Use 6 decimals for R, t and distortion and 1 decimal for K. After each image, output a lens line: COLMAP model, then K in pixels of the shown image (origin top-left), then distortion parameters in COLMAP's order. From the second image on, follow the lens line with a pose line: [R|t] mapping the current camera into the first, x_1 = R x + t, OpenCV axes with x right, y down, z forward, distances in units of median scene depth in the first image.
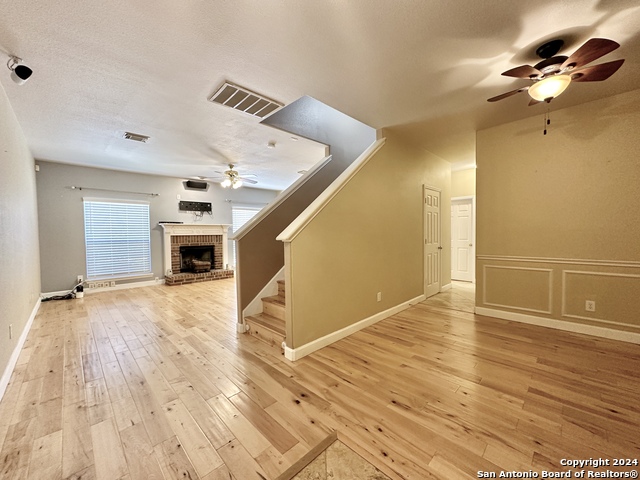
lens RADIAL K [[255.2, 0, 322.1], [0, 255.2, 239.0], [0, 0, 1]] dist [-0.002110, -0.000287]
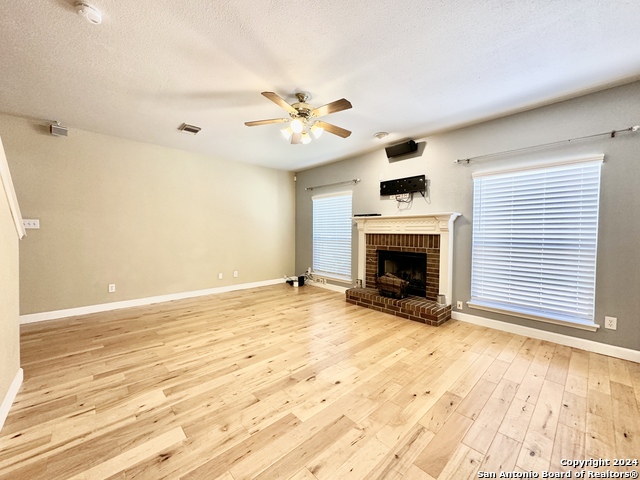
lens RADIAL K [[255.2, 0, 320.8], [0, 255.2, 239.1], [0, 0, 1]] dist [-0.002110, -0.000287]
pose [[-0.032164, 0.040559, -0.998659, 0.127953], [-0.029647, 0.998698, 0.041516, -0.023220], [0.999043, 0.030943, -0.030920, 0.878200]]
